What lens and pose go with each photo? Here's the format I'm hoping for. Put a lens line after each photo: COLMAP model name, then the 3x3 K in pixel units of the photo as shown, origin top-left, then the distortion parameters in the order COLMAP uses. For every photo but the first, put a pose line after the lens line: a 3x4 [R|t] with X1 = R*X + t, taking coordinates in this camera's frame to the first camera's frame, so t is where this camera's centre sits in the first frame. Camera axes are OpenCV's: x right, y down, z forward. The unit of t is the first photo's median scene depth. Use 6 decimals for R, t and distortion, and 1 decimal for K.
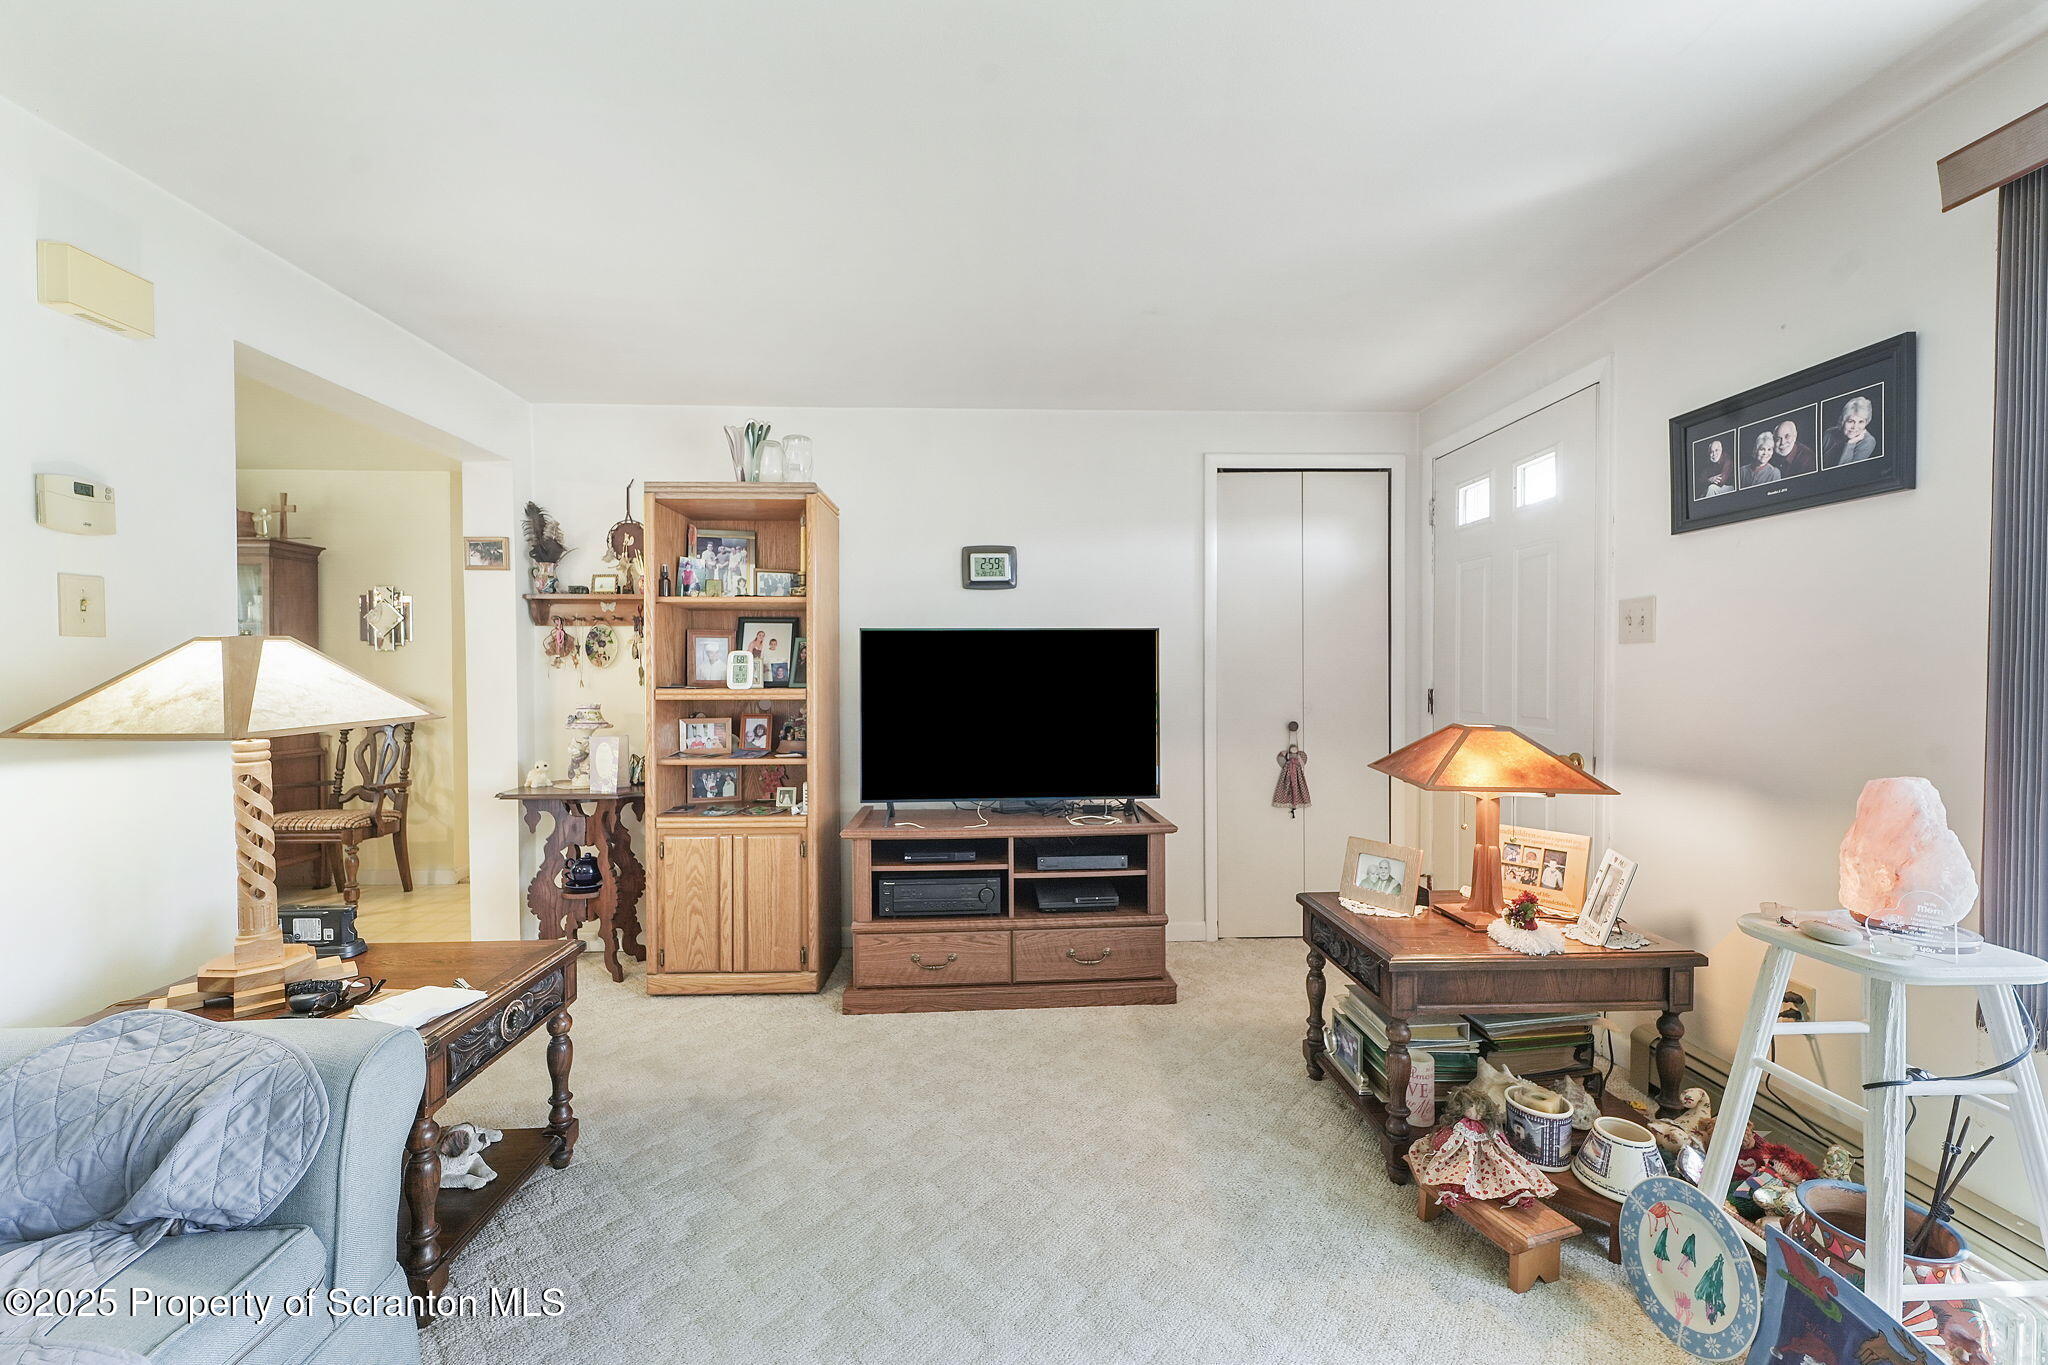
lens RADIAL K [[824.6, 0, 1023.5], [0, 824.6, 678.5], [0, 0, 1]] dist [0.003284, -0.000761]
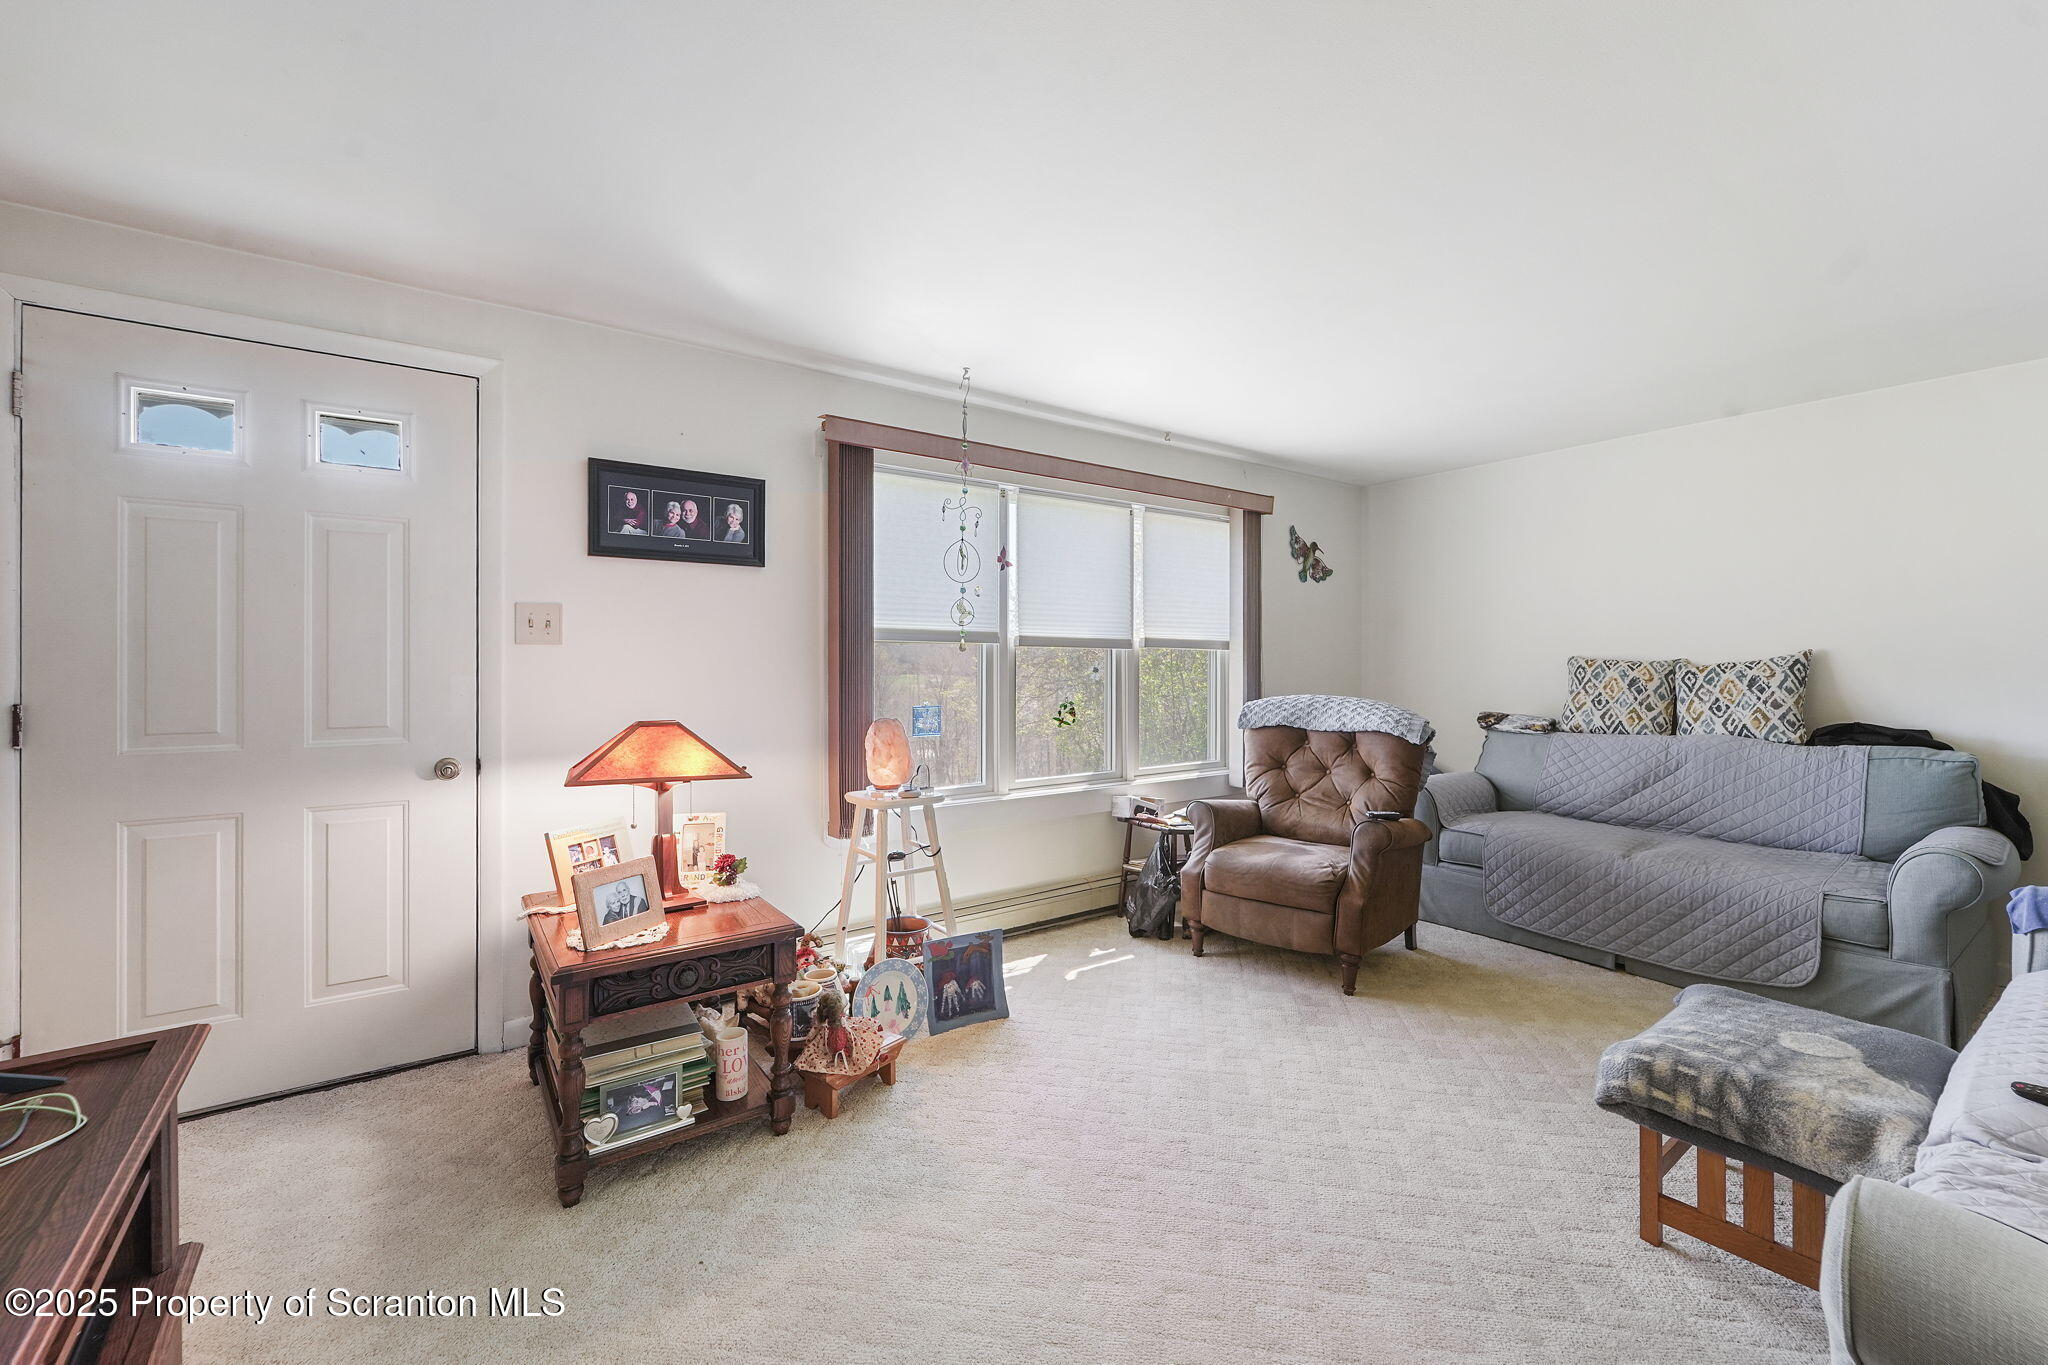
lens RADIAL K [[824.6, 0, 1018.1], [0, 824.6, 669.2], [0, 0, 1]] dist [0.003284, -0.000761]
pose [[-0.534189, -0.001766, 0.845363, -0.639681], [0.013223, 0.999858, 0.010445, -0.016679], [-0.845262, 0.016757, -0.534090, 1.298813]]
